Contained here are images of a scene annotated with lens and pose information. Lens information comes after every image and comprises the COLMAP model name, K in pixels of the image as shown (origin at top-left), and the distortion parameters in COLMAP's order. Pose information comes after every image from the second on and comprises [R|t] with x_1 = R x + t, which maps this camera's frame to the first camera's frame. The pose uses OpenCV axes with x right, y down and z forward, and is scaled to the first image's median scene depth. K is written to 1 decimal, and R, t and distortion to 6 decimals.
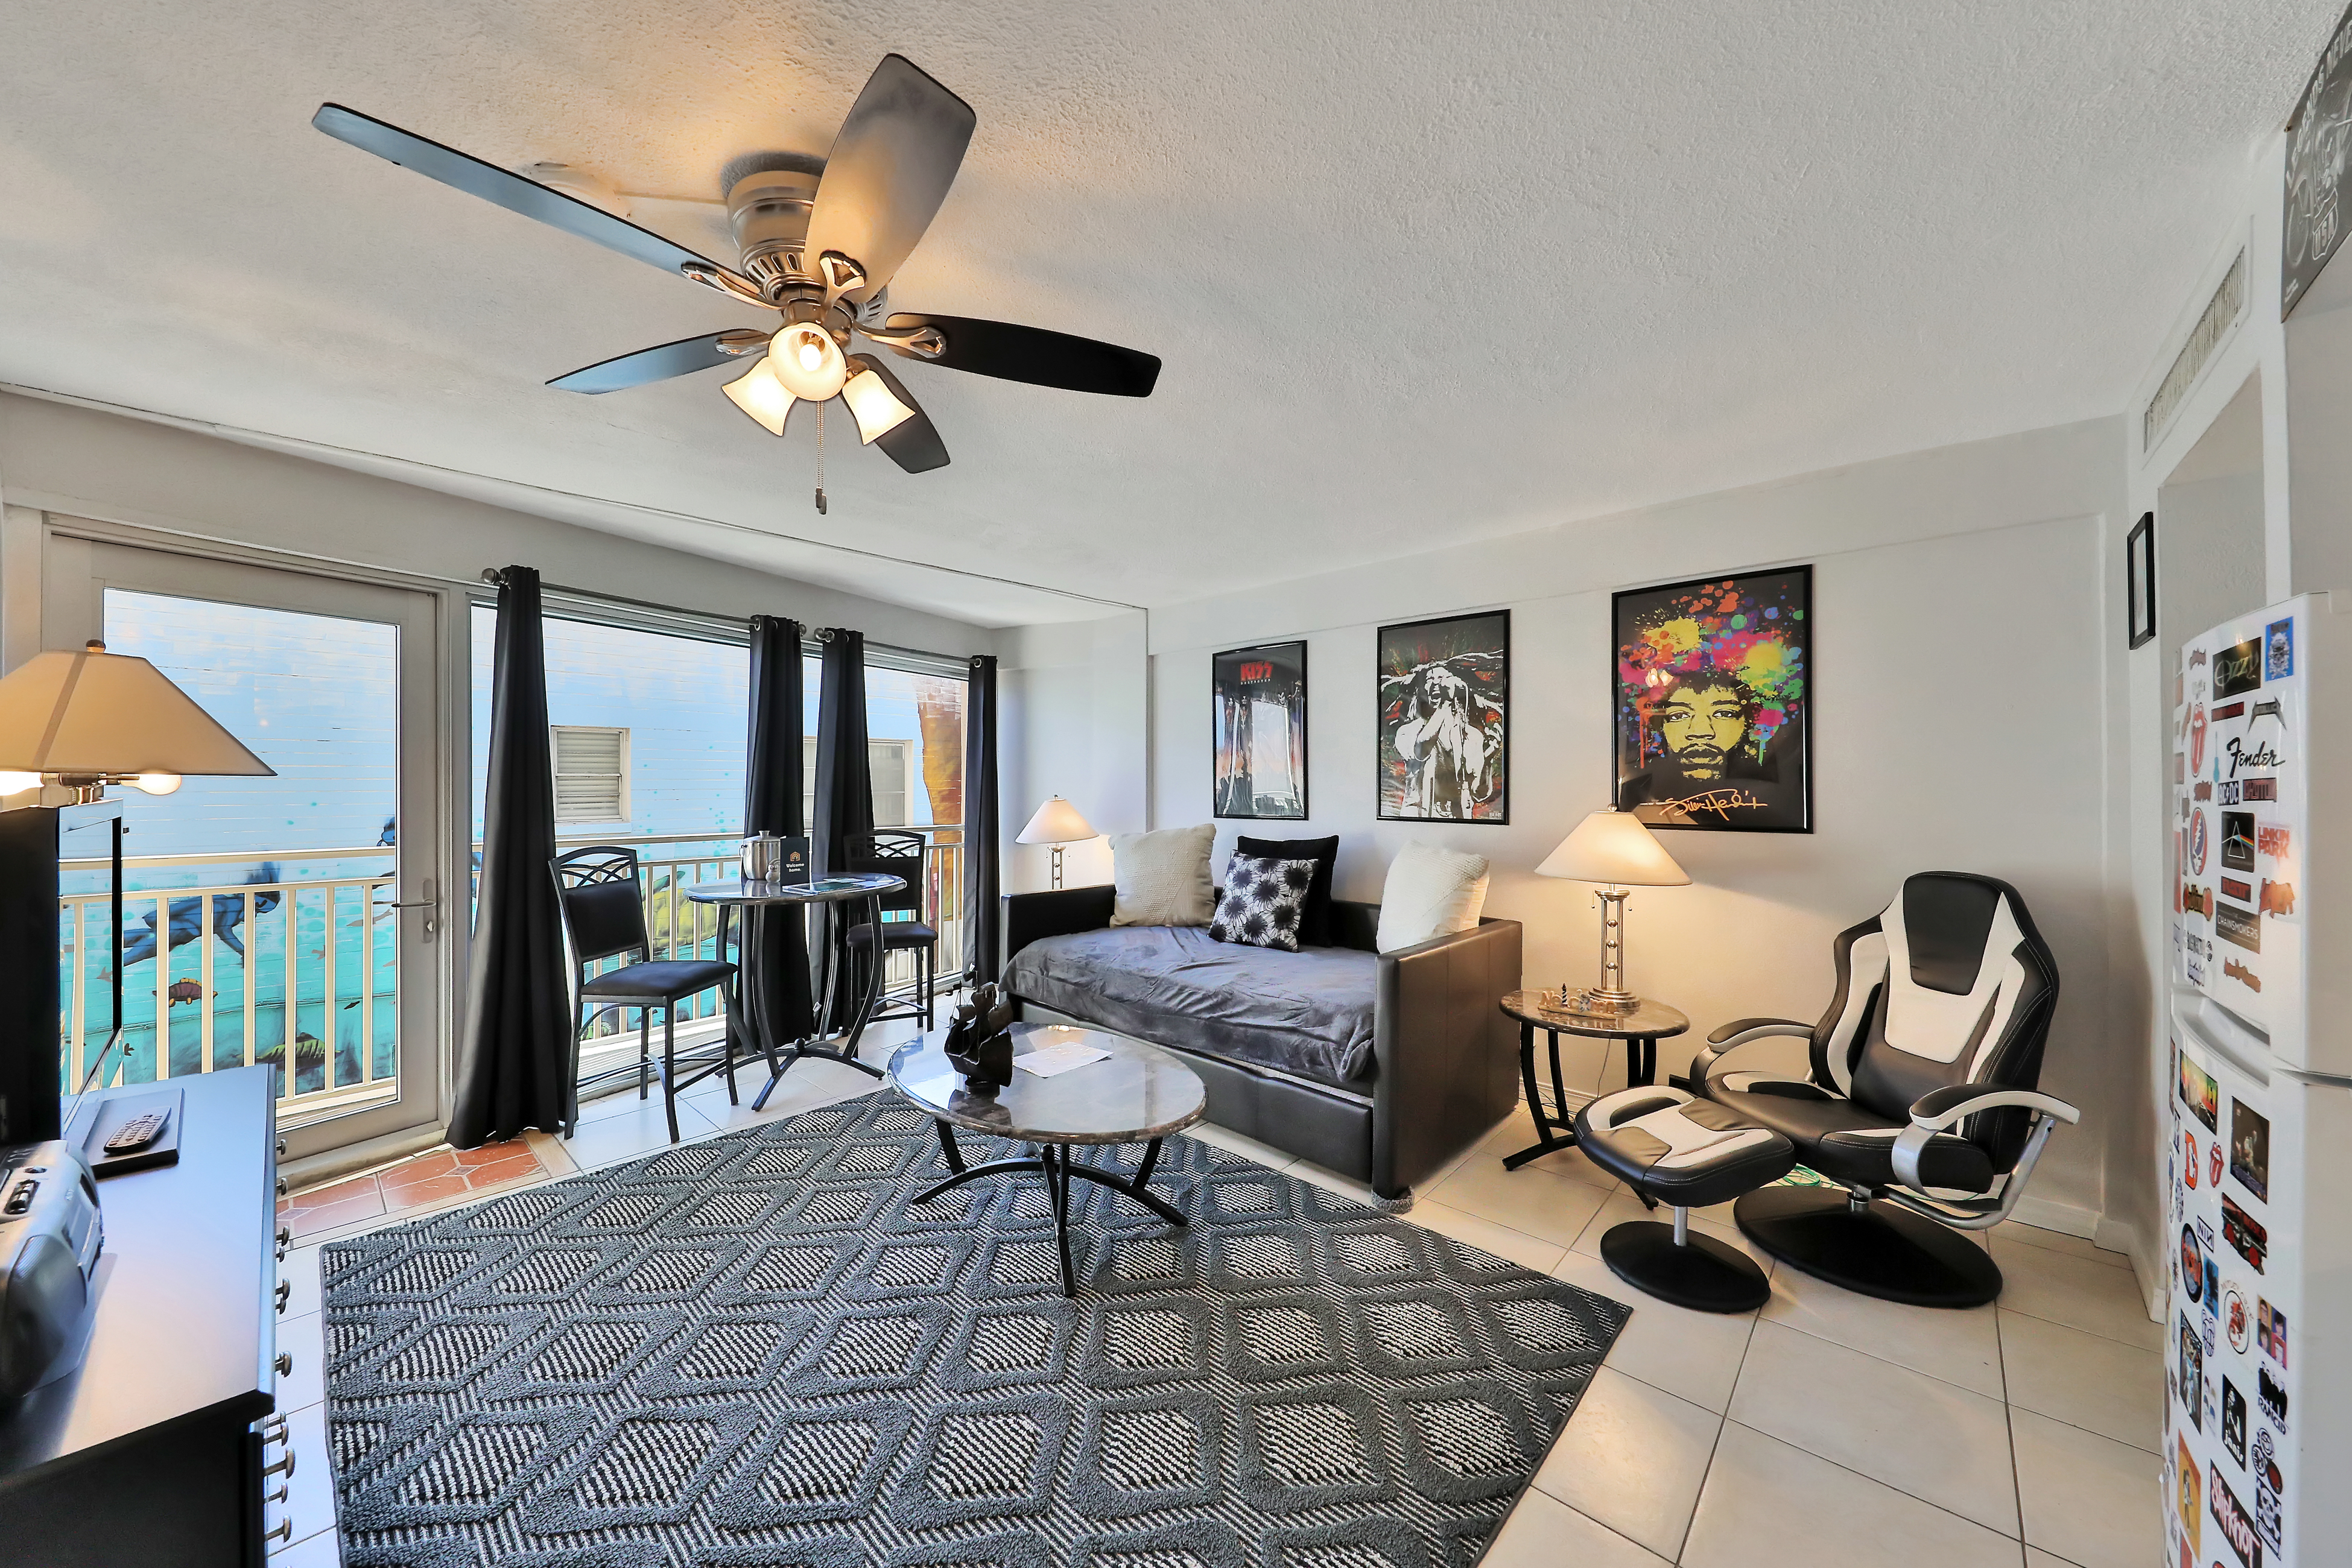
lens RADIAL K [[808.8, 0, 1176.0], [0, 808.8, 784.0], [0, 0, 1]] dist [0.000319, -0.000062]
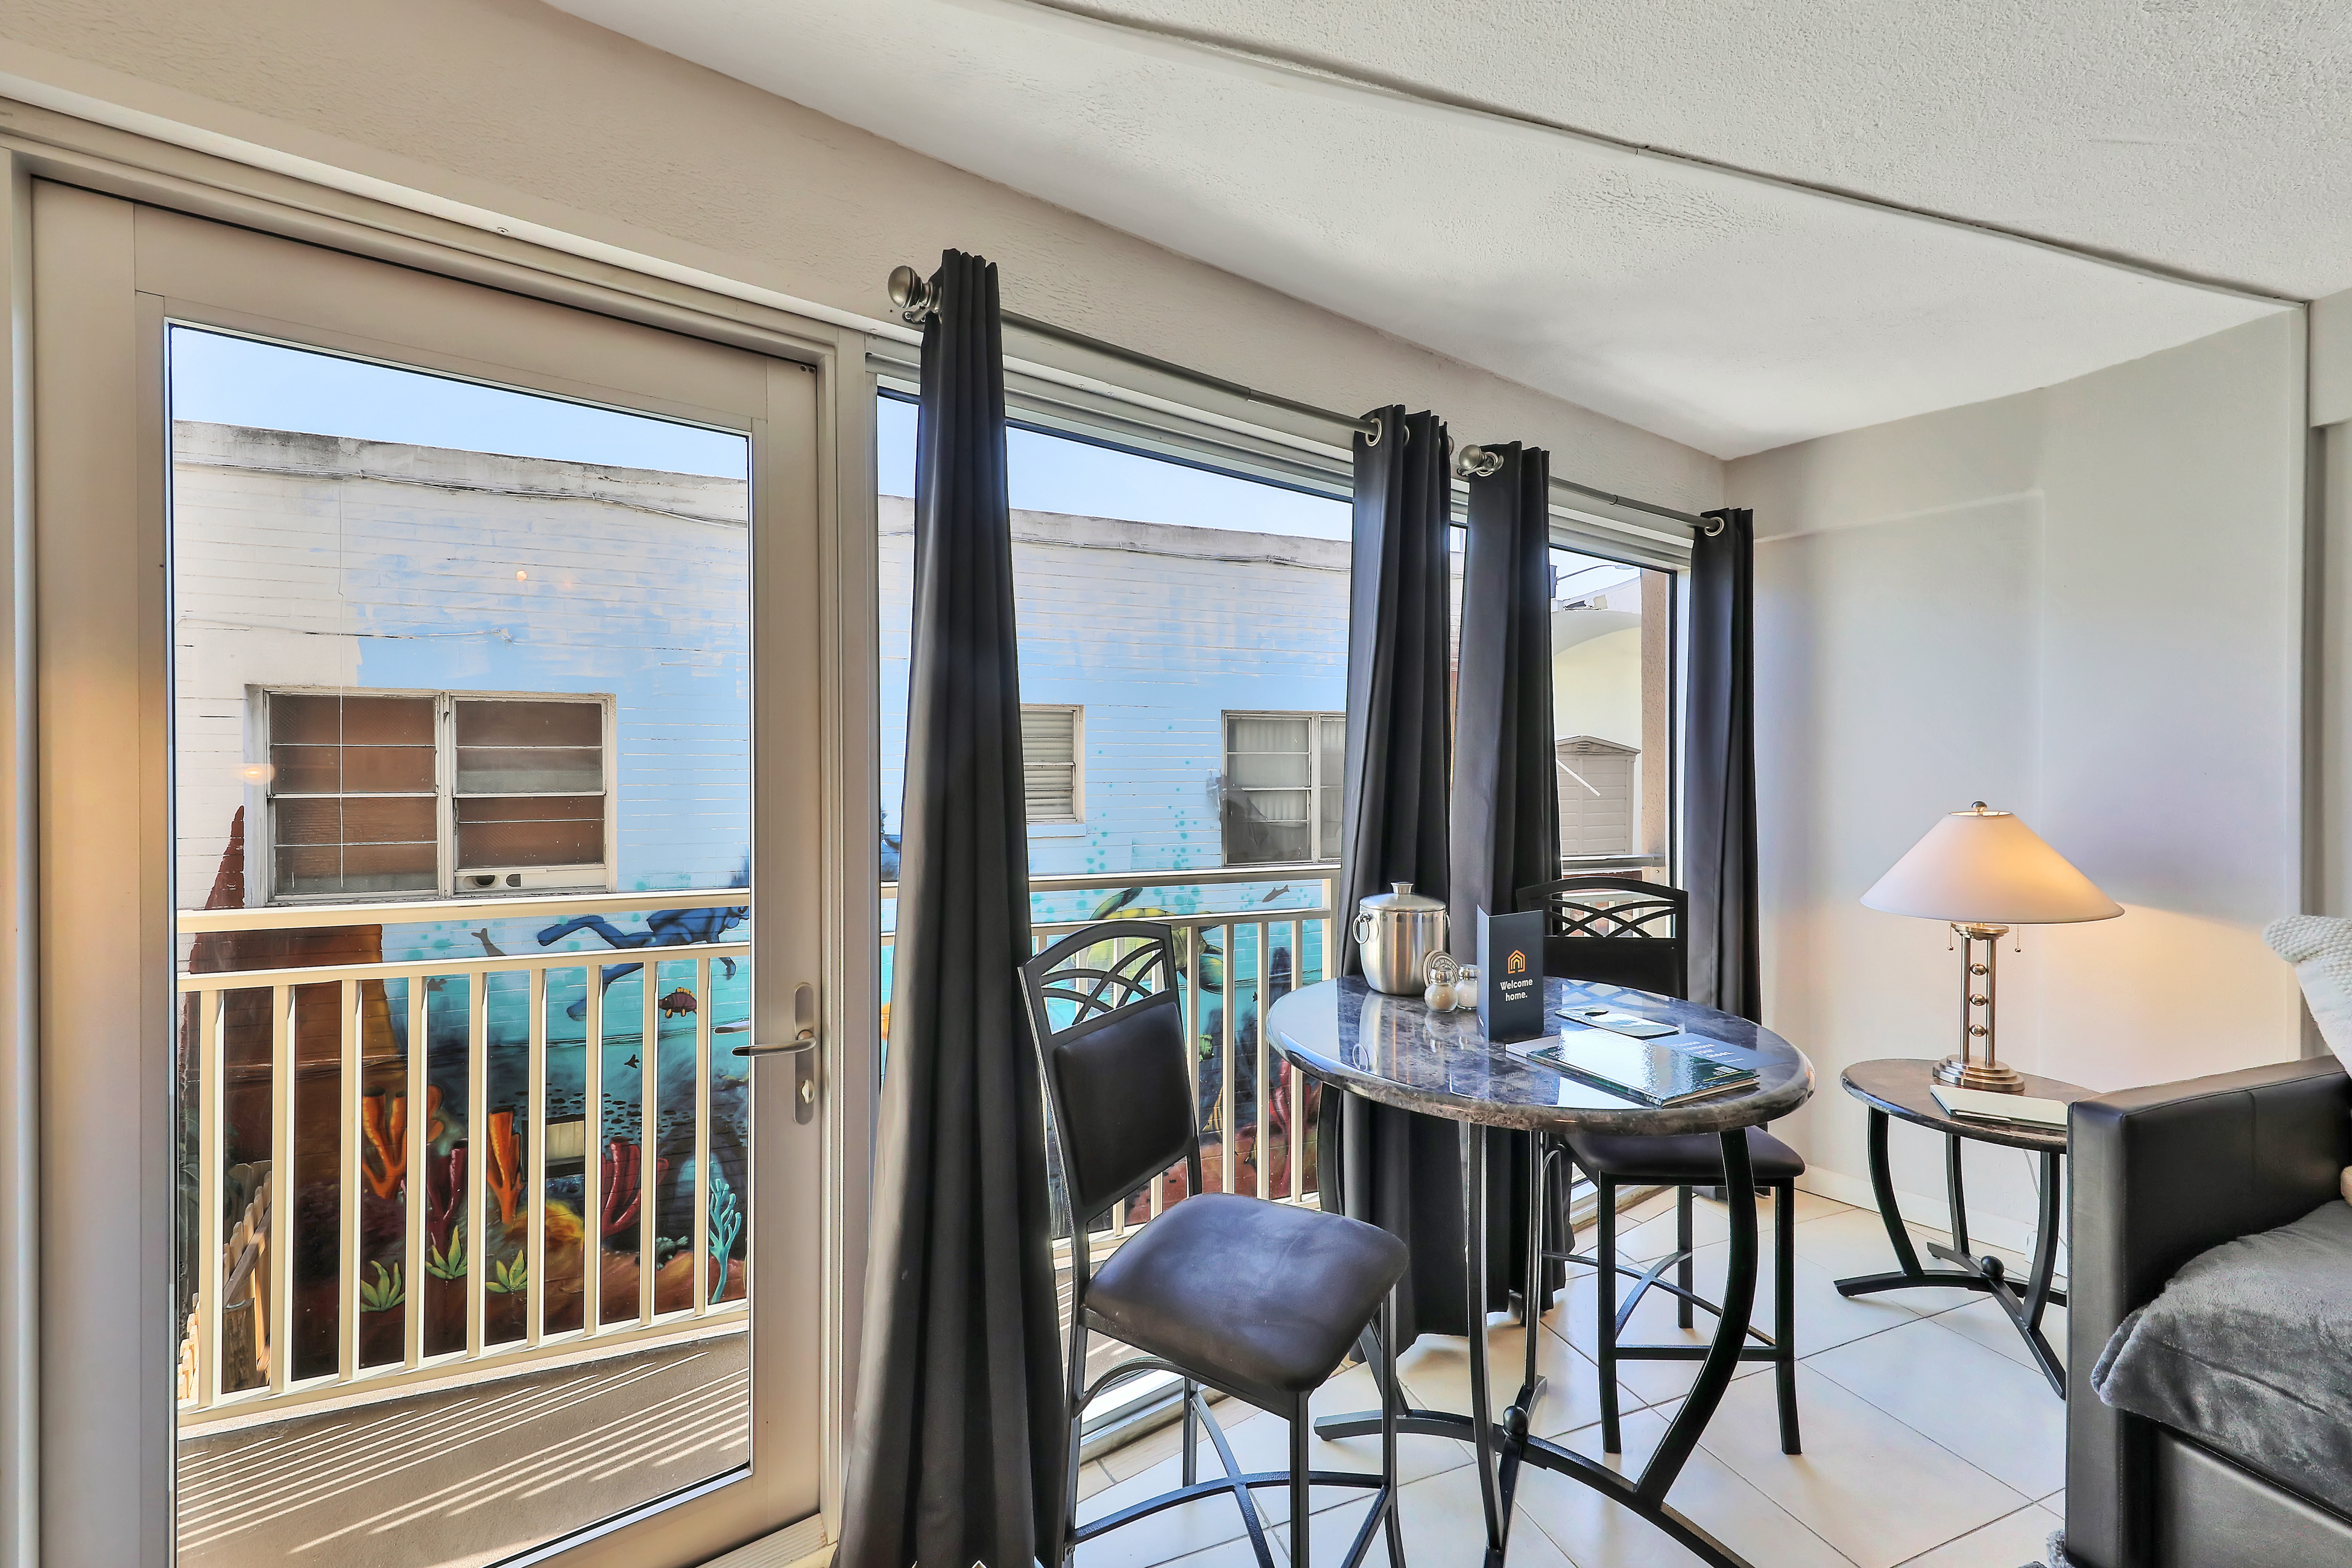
lens RADIAL K [[926.0, 0, 1176.0], [0, 926.0, 784.0], [0, 0, 1]] dist [0.020639, 0.000101]
pose [[0.892597, 0.004336, -0.450835, -0.361653], [0.000399, 0.999946, 0.010407, -0.001487], [0.450855, -0.009470, 0.892547, 0.453255]]
